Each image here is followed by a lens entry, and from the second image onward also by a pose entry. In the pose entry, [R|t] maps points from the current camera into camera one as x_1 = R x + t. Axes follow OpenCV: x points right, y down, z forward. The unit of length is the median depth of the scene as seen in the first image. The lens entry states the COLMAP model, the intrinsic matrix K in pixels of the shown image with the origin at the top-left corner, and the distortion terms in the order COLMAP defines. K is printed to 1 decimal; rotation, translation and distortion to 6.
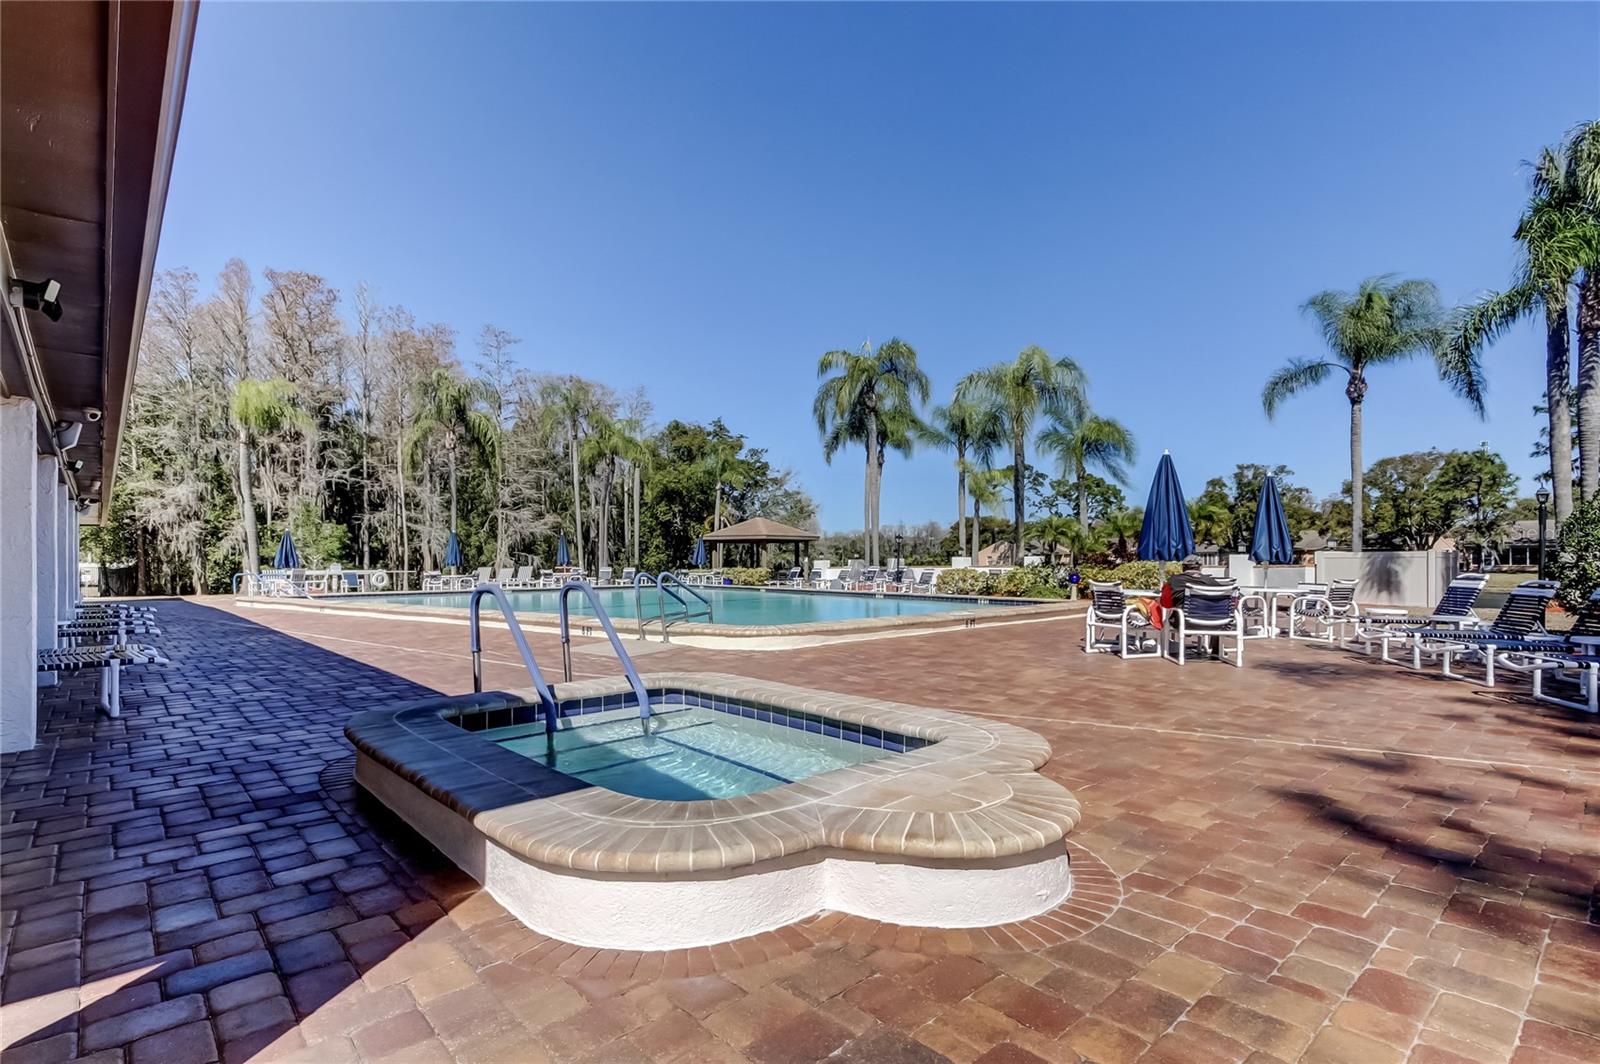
lens RADIAL K [[767.7, 0, 795.7], [0, 767.7, 540.0], [0, 0, 1]] dist [0.007058, 0.000526]
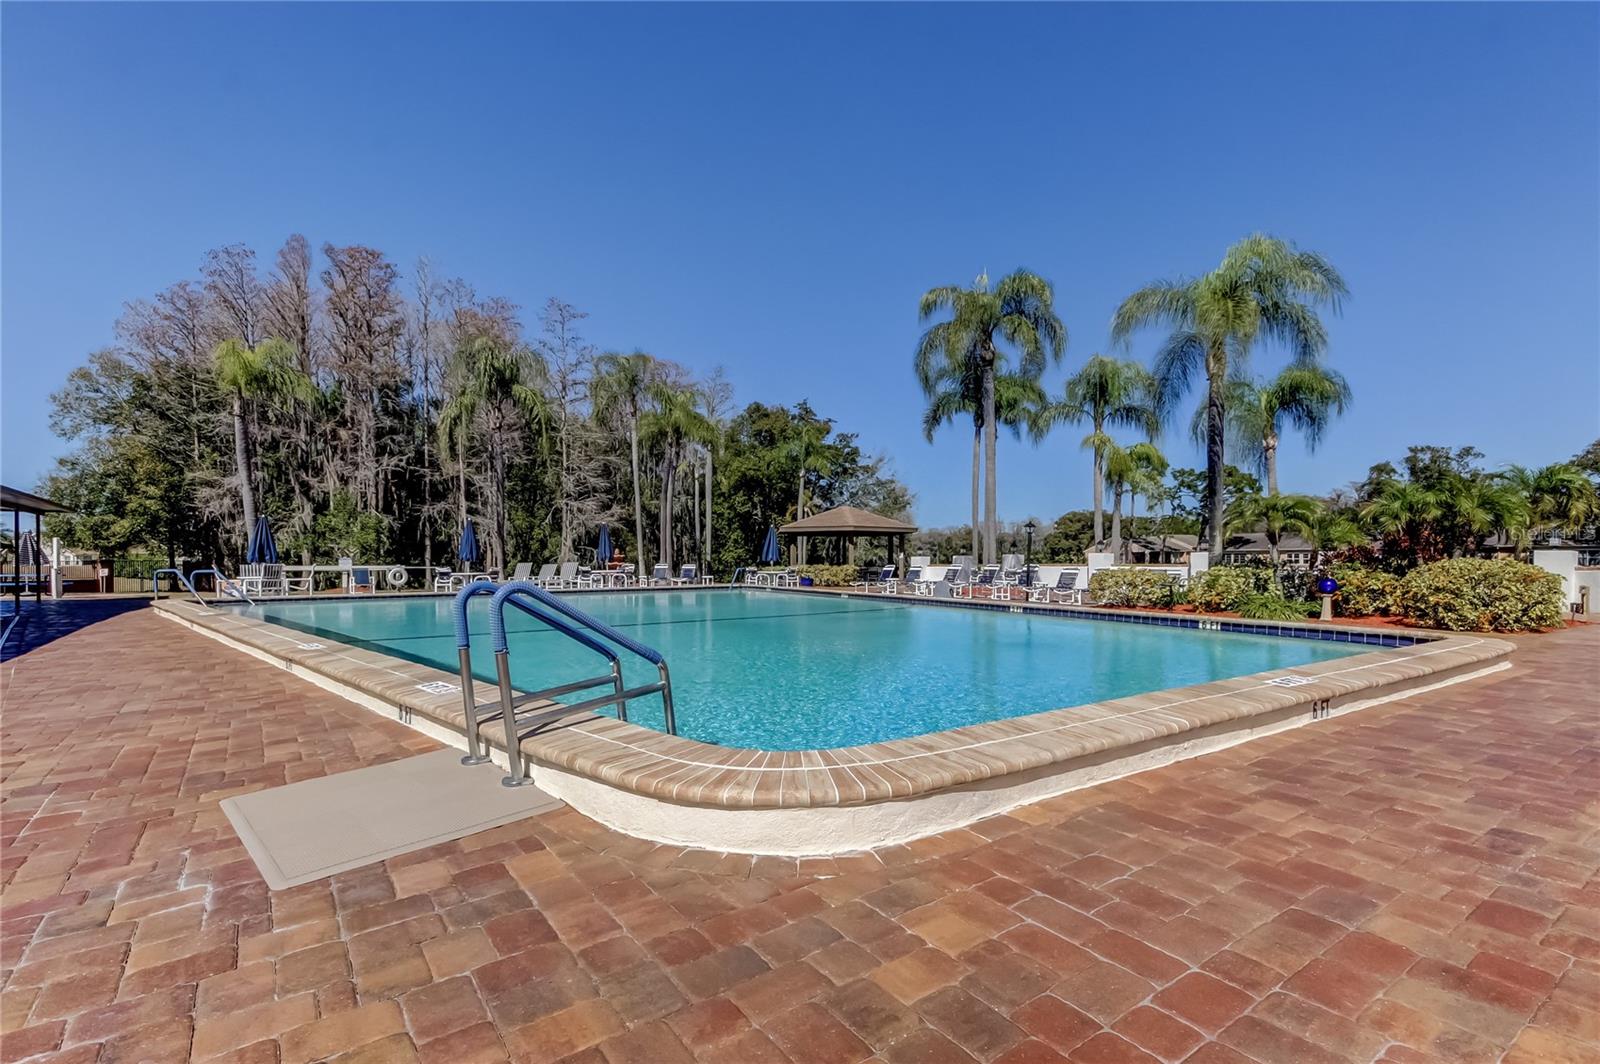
lens RADIAL K [[767.7, 0, 798.1], [0, 767.7, 564.5], [0, 0, 1]] dist [0.007058, 0.000526]
pose [[0.993198, 0.005466, -0.116311, -0.001165], [-0.001228, 0.999334, 0.036478, 0.003658], [0.116433, -0.036087, 0.992543, 0.122657]]
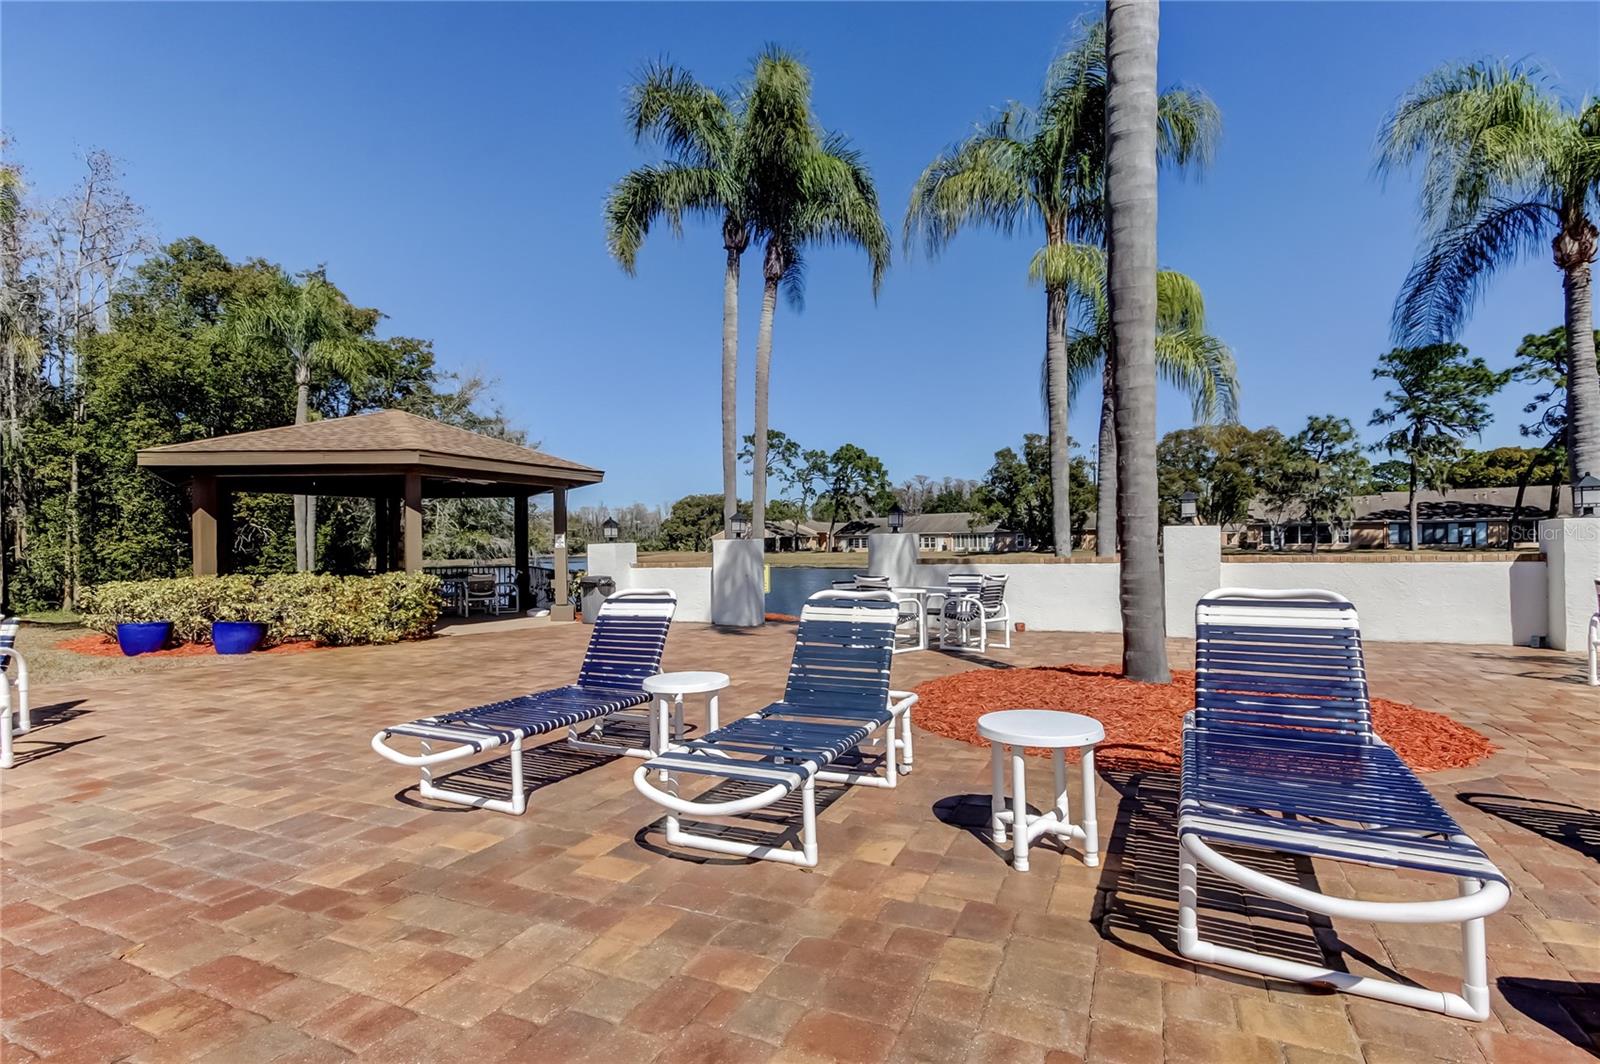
lens RADIAL K [[767.7, 0, 831.3], [0, 767.7, 544.1], [0, 0, 1]] dist [0.007058, 0.000526]
pose [[0.905082, -0.008689, 0.425148, -0.018209], [-0.001856, 0.999701, 0.024382, 0.014818], [-0.425233, -0.022857, 0.904795, 0.537319]]
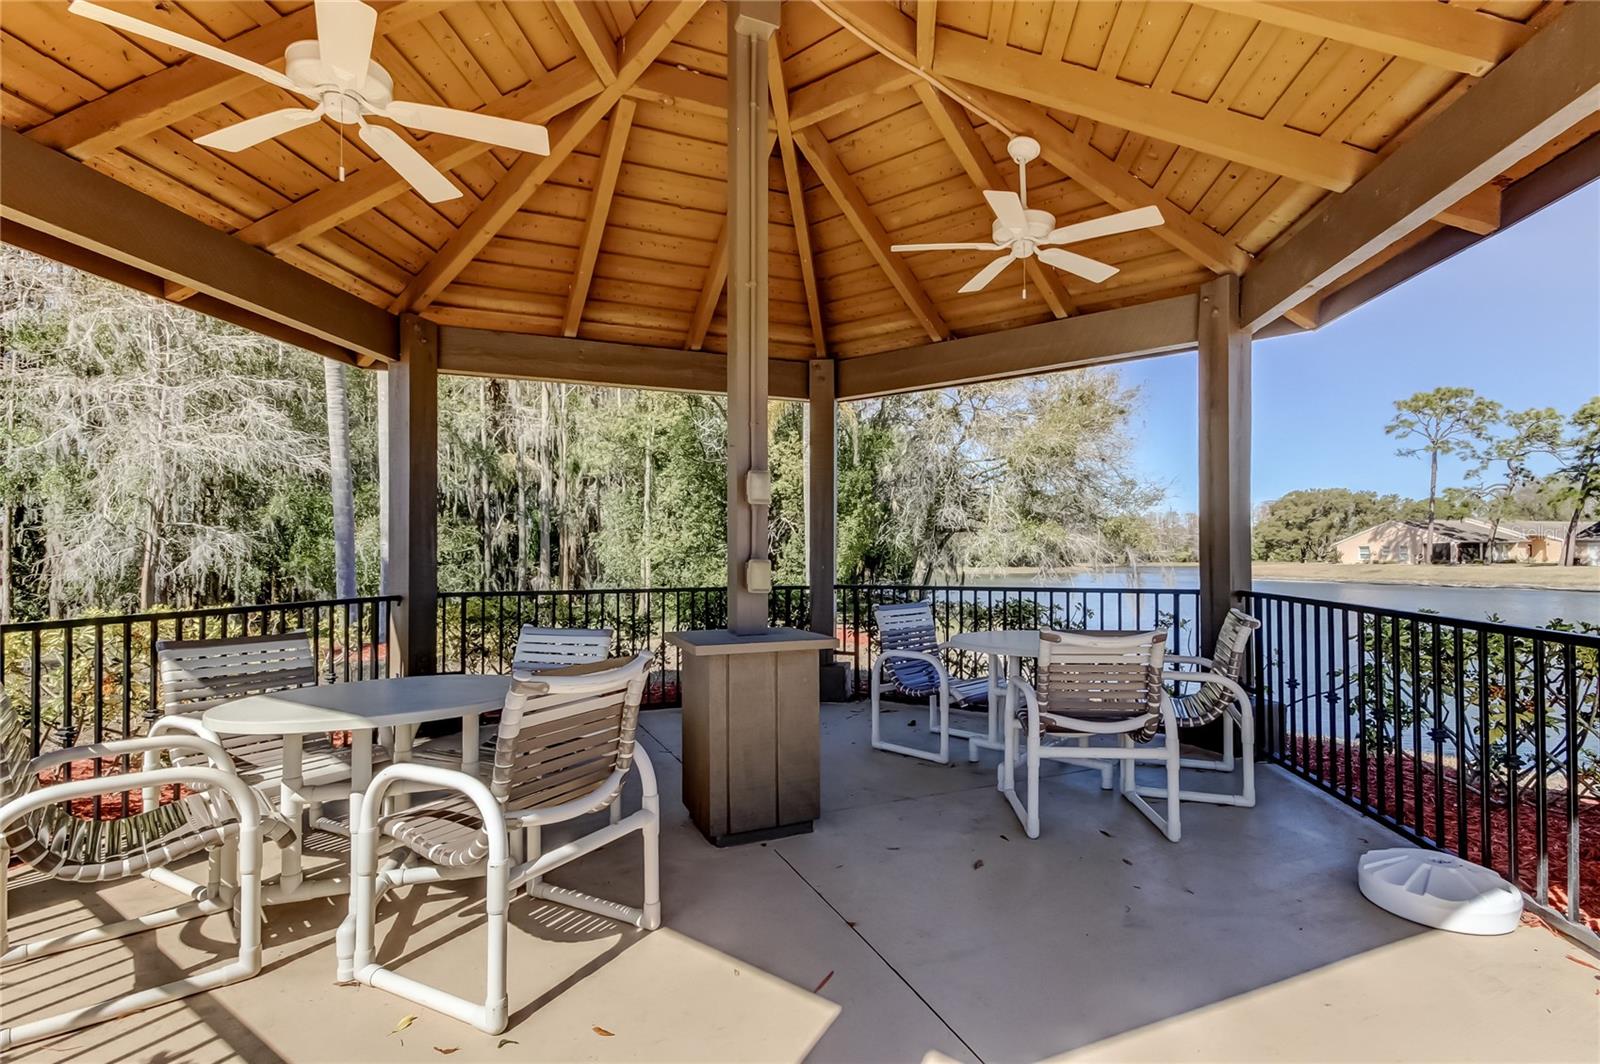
lens RADIAL K [[767.7, 0, 802.2], [0, 767.7, 541.0], [0, 0, 1]] dist [0.007058, 0.000526]
pose [[0.957590, -0.008017, -0.288021, -0.019243], [0.010031, 0.999934, 0.005516, 0.024938], [0.287958, -0.008171, 0.957608, 0.771897]]
